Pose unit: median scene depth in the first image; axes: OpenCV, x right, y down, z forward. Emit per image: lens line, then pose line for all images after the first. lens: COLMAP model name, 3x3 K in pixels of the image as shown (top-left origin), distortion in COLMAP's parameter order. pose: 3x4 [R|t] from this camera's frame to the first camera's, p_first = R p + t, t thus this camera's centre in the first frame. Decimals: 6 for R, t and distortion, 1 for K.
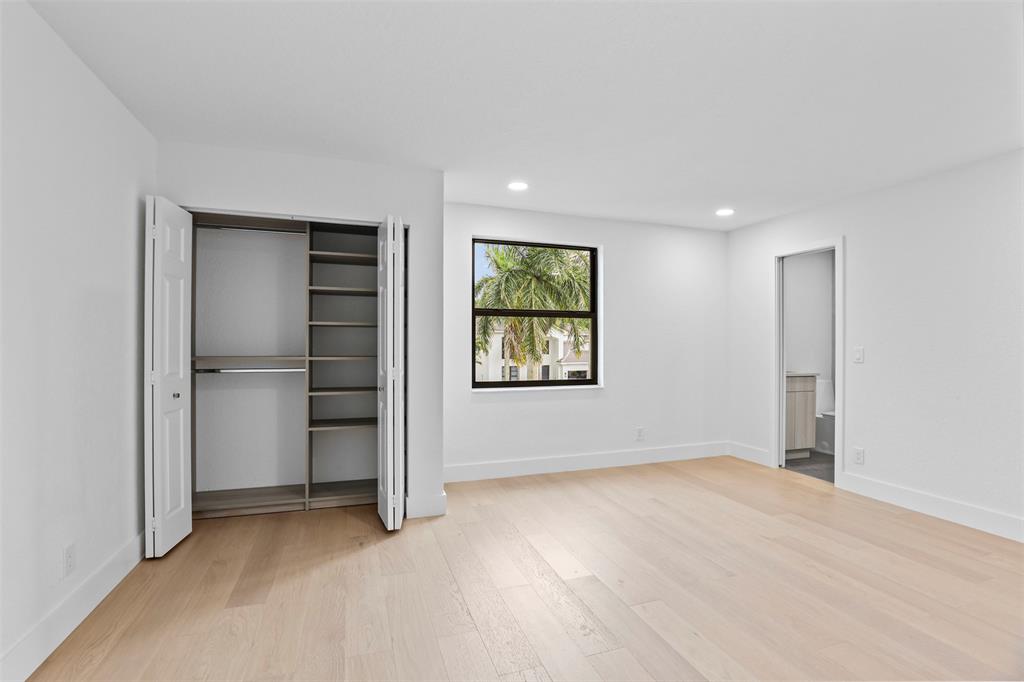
lens RADIAL K [[475.6, 0, 521.5], [0, 475.6, 340.4], [0, 0, 1]] dist [-0.022199, 0.001135]
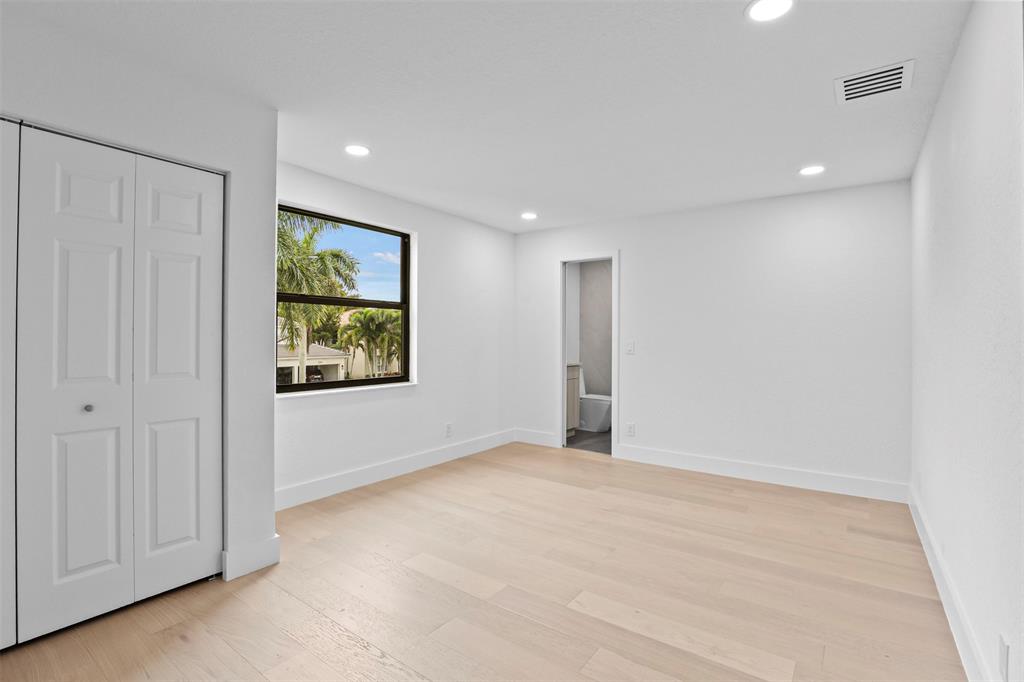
lens RADIAL K [[475.6, 0, 515.1], [0, 475.6, 334.8], [0, 0, 1]] dist [-0.022199, 0.001135]
pose [[0.828005, 0.006326, 0.560685, -0.201381], [-0.006809, 0.999976, -0.001227, 0.001441], [-0.560680, -0.002802, 0.828028, 0.122013]]
